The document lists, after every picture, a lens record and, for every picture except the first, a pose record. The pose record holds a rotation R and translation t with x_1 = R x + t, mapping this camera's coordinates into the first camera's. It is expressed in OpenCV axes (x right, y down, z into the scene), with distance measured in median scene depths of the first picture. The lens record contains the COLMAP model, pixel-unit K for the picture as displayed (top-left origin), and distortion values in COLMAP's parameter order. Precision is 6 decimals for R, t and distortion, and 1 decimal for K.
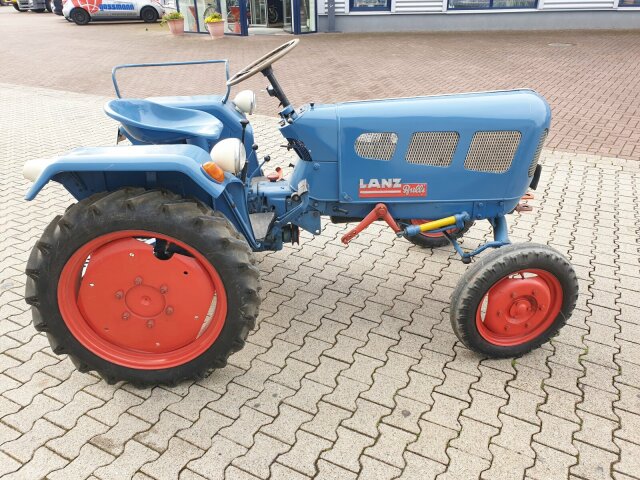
lens RADIAL K [[500.0, 0, 319.9], [0, 500.0, 235.8], [0, 0, 1]] dist [0.010212, 0.009105]
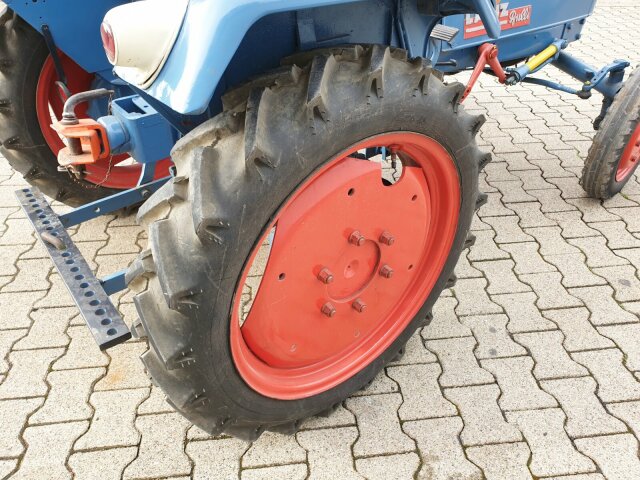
lens RADIAL K [[500.0, 0, 320.4], [0, 500.0, 243.2], [0, 0, 1]] dist [0.010212, 0.009105]
pose [[0.819075, -0.334564, 0.466030, -0.592114], [0.230629, 0.935837, 0.266496, -0.048622], [-0.525288, -0.110801, 0.843680, 0.539469]]
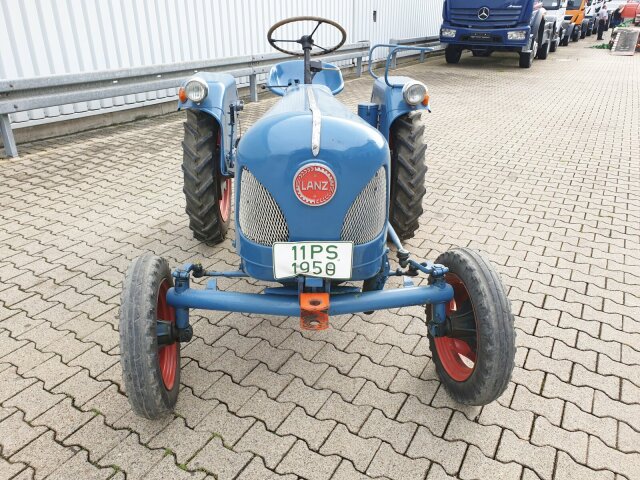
lens RADIAL K [[500.0, 0, 322.3], [0, 500.0, 240.8], [0, 0, 1]] dist [0.010212, 0.009105]
pose [[-0.026798, 0.415908, -0.909012, 1.076414], [-0.437337, 0.812819, 0.384789, -0.430477], [0.898898, 0.407856, 0.160110, 1.076661]]
